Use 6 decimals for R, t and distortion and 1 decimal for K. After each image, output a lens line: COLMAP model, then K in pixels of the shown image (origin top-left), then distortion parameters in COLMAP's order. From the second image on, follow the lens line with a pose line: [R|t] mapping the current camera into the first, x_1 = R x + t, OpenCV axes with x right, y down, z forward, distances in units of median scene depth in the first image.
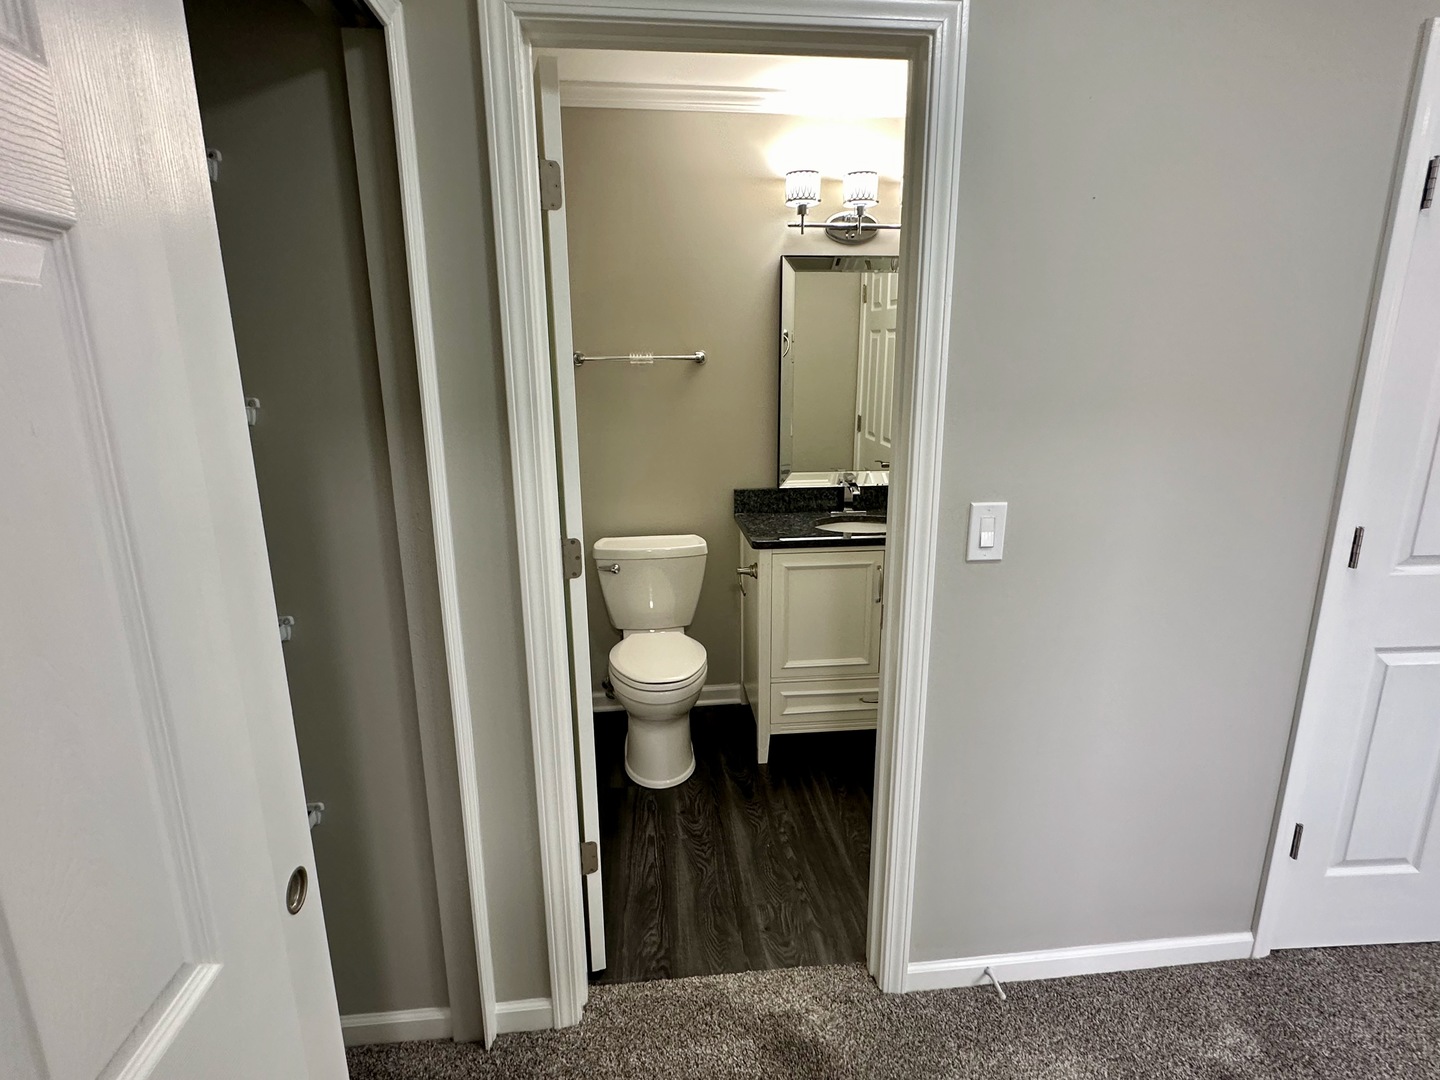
lens RADIAL K [[748.8, 0, 704.8], [0, 748.8, 543.8], [0, 0, 1]] dist [-0.001259, 0.001035]
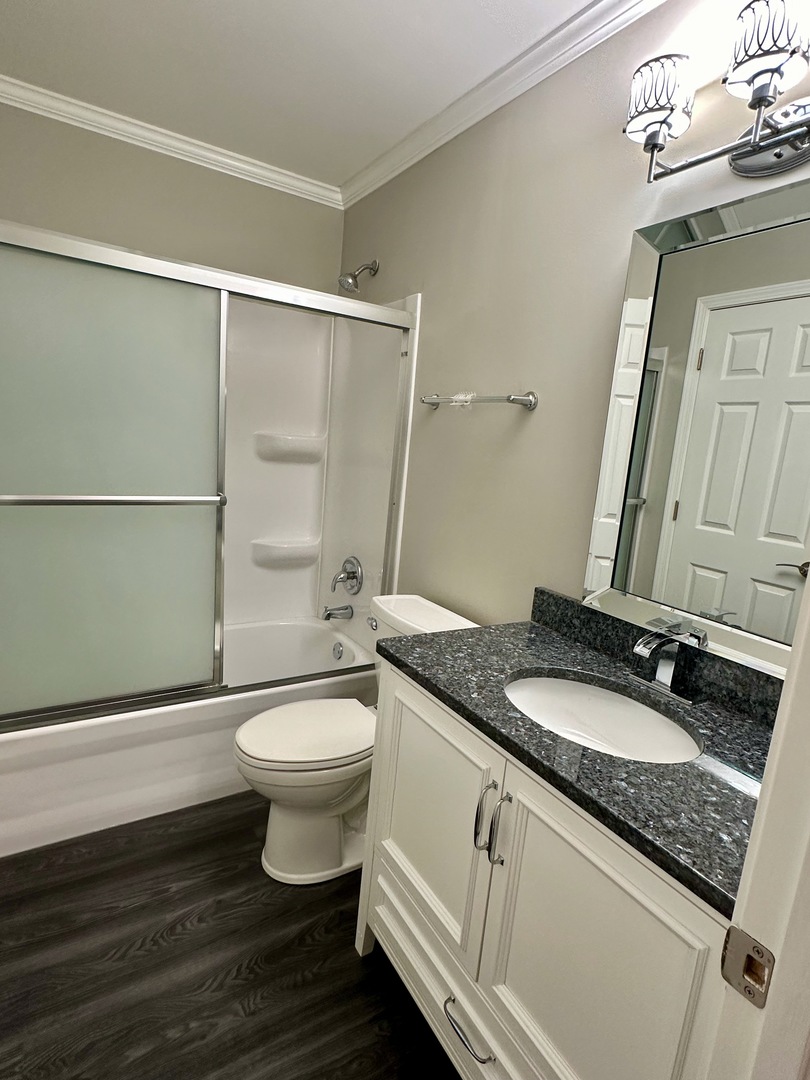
lens RADIAL K [[561.6, 0, 403.7], [0, 561.6, 534.2], [0, 0, 1]] dist [-0.001259, 0.001035]
pose [[0.438675, 0.205046, -0.874940, 0.512462], [-0.295954, 0.952270, 0.074784, -0.143483], [0.848514, 0.226136, 0.478421, 0.743719]]
